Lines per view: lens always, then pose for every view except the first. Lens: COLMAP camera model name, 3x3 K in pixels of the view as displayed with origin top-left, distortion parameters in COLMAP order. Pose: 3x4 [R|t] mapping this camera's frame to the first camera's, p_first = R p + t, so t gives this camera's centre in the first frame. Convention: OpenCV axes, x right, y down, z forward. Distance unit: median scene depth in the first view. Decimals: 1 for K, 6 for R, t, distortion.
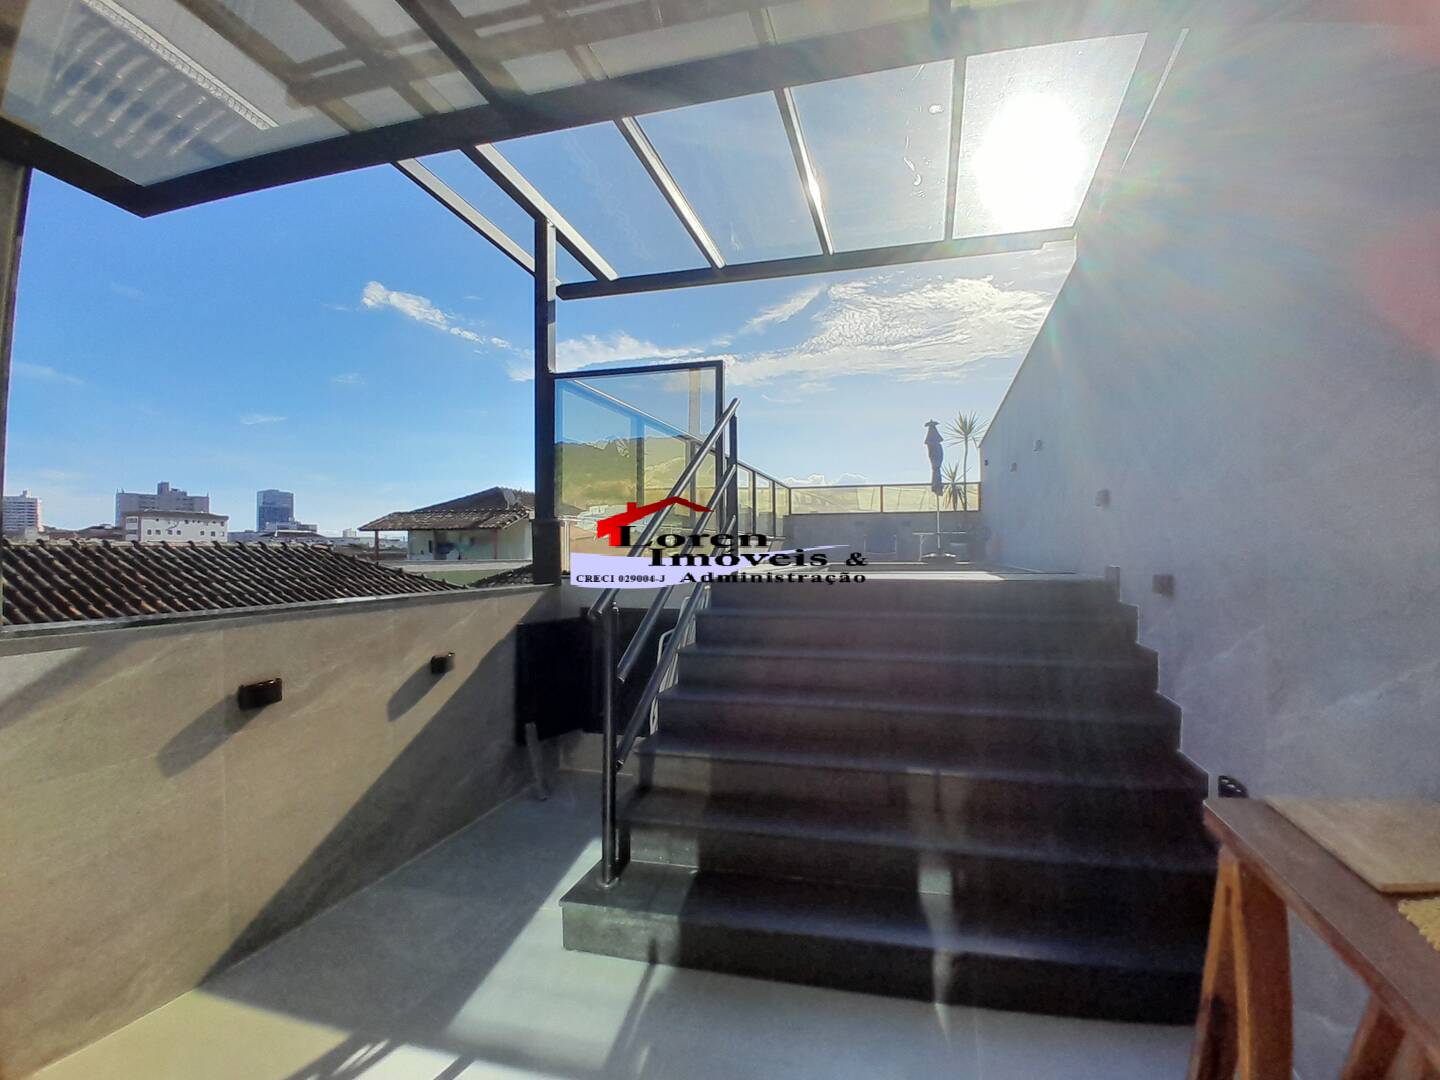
lens RADIAL K [[719.2, 0, 720.0], [0, 719.2, 540.0], [0, 0, 1]] dist [-0.038134, -0.000066]
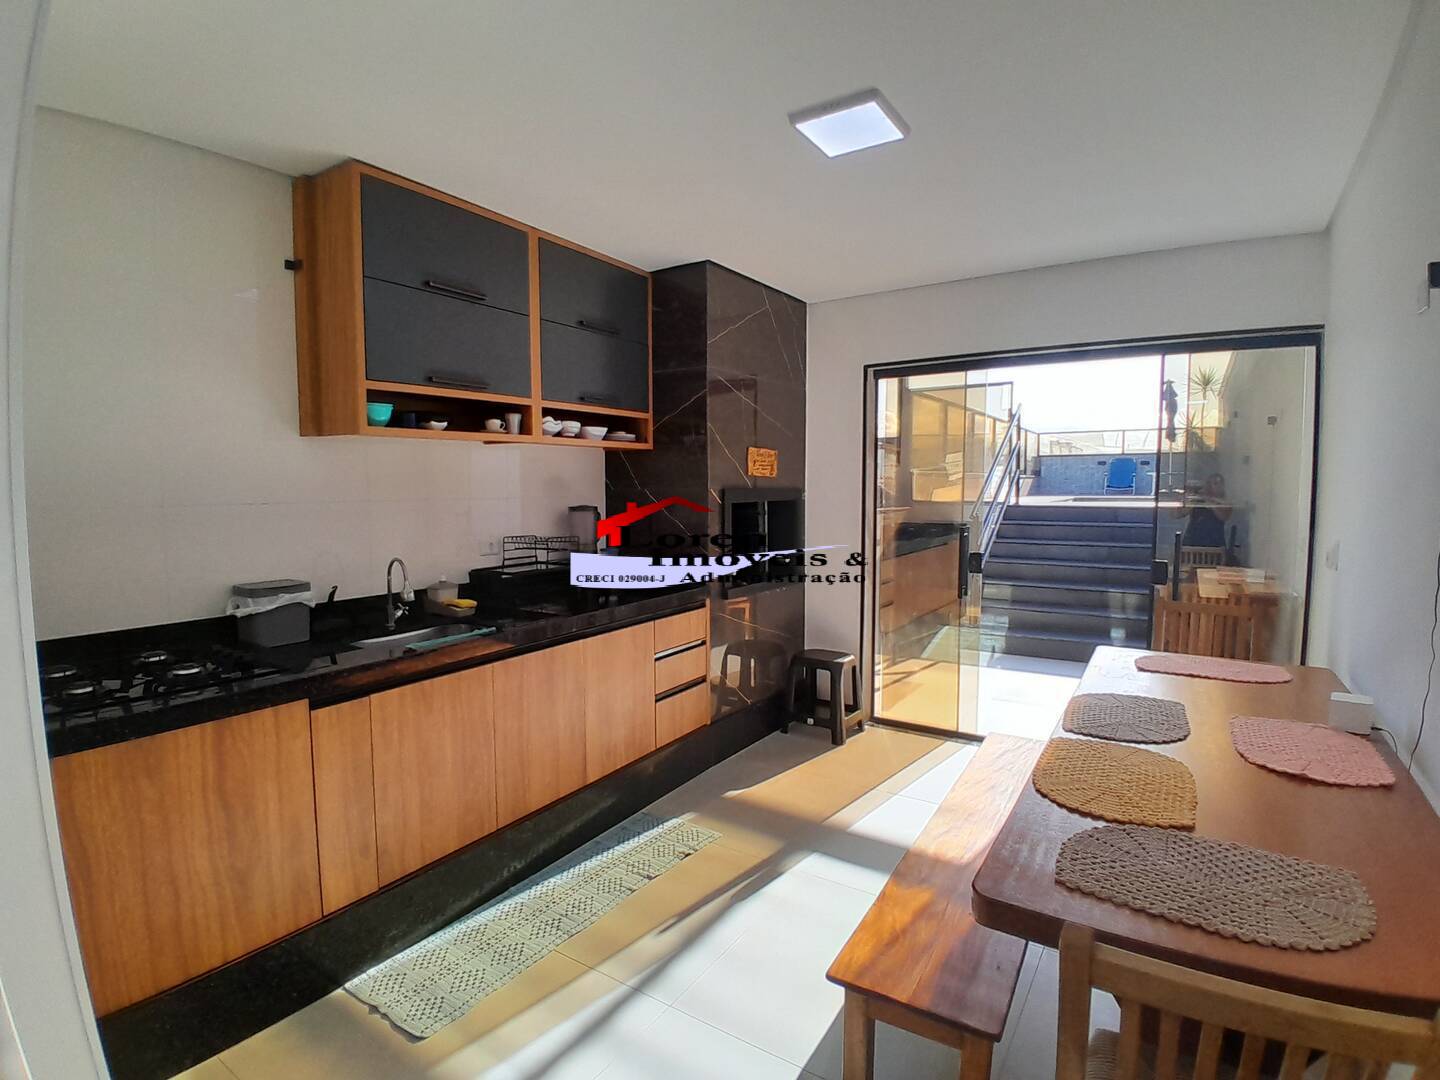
lens RADIAL K [[719.2, 0, 720.0], [0, 719.2, 540.0], [0, 0, 1]] dist [-0.038134, -0.000066]
pose [[0.954506, 0.031534, -0.296519, -0.344550], [-0.001744, 0.994966, 0.100197, -0.080714], [0.298186, -0.095121, 0.949756, -2.061880]]
